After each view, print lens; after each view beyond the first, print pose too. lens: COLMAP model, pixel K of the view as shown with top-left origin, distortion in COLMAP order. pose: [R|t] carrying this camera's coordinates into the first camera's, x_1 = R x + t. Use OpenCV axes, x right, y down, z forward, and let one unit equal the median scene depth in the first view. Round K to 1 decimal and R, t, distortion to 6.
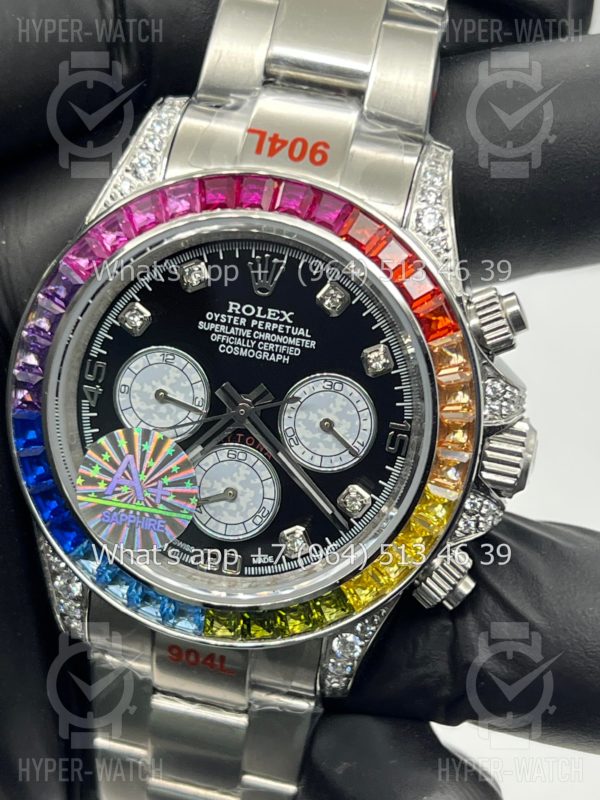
lens RADIAL K [[1898.6, 0, 302.6], [0, 1898.6, 399.6], [0, 0, 1]] dist [0.178627, 0.000000]
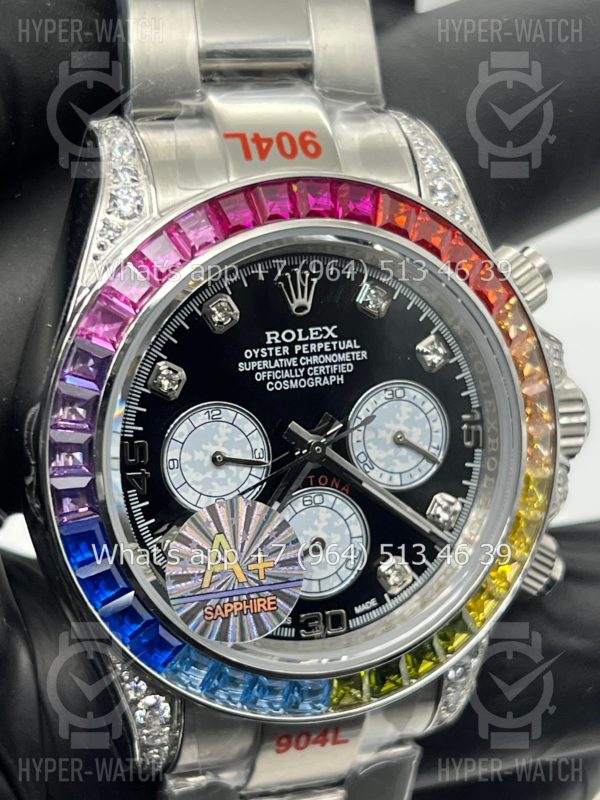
lens RADIAL K [[1898.6, 0, 302.4], [0, 1898.6, 406.5], [0, 0, 1]] dist [0.178627, 0.000000]
pose [[0.853975, -0.264818, 0.447881, -0.420804], [0.261714, 0.962593, 0.070142, -0.075184], [-0.449702, 0.057317, 0.891338, 0.222417]]
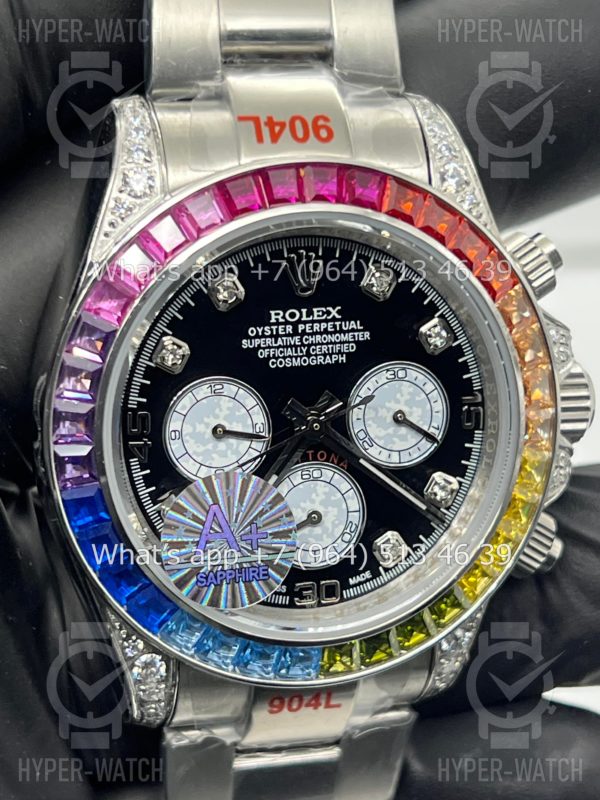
lens RADIAL K [[1898.6, 0, 292.2], [0, 1898.6, 396.8], [0, 0, 1]] dist [0.178627, 0.000000]
pose [[0.898025, -0.244691, 0.365620, -0.366193], [0.228910, 0.969583, 0.086651, -0.087403], [-0.375702, 0.005879, 0.926722, 0.166393]]
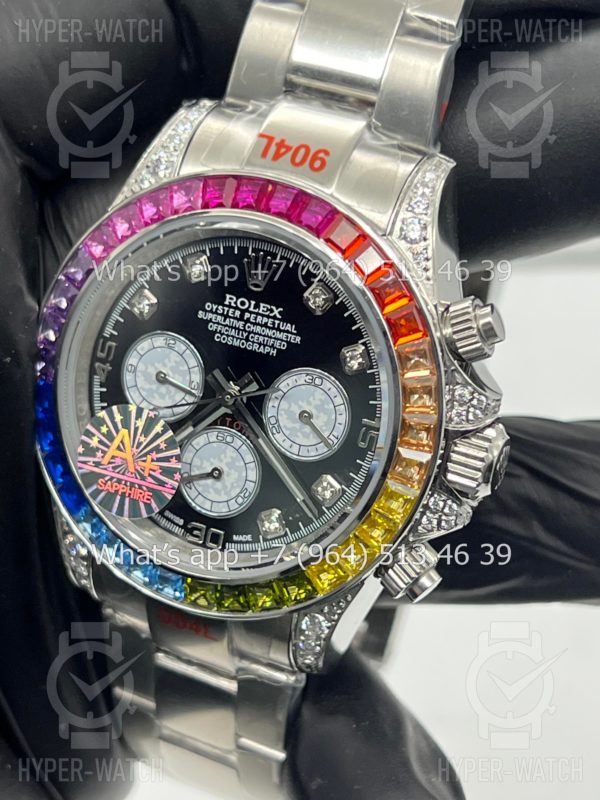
lens RADIAL K [[1898.6, 0, 302.1], [0, 1898.6, 405.8], [0, 0, 1]] dist [0.178627, 0.000000]
pose [[0.975793, 0.078752, -0.204024, 0.226006], [-0.075764, 0.996873, 0.022431, -0.016168], [0.205152, -0.006430, 0.978709, -0.038650]]
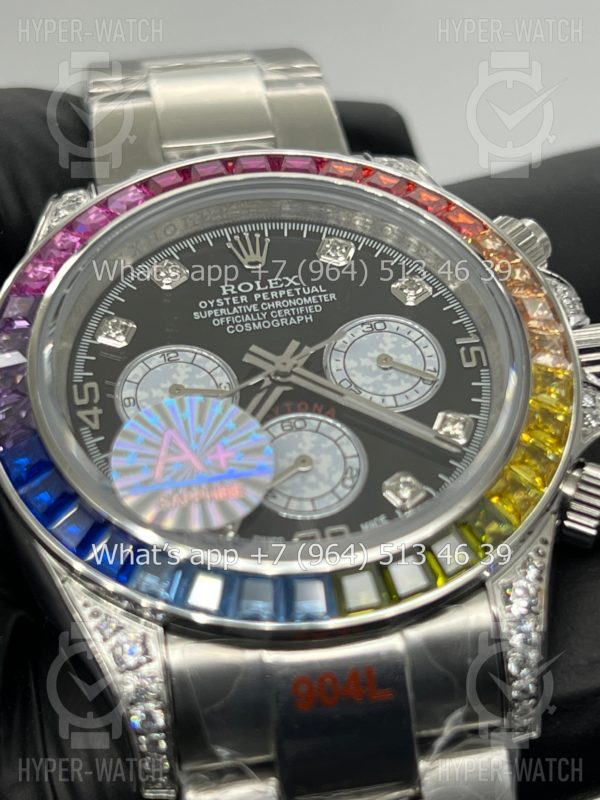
lens RADIAL K [[1898.6, 0, 298.6], [0, 1898.6, 418.7], [0, 0, 1]] dist [0.178627, 0.000000]
pose [[0.922856, -0.188071, 0.336104, -0.297760], [0.364516, 0.708275, -0.604545, 0.505918], [-0.124356, 0.680423, 0.722191, 0.432827]]
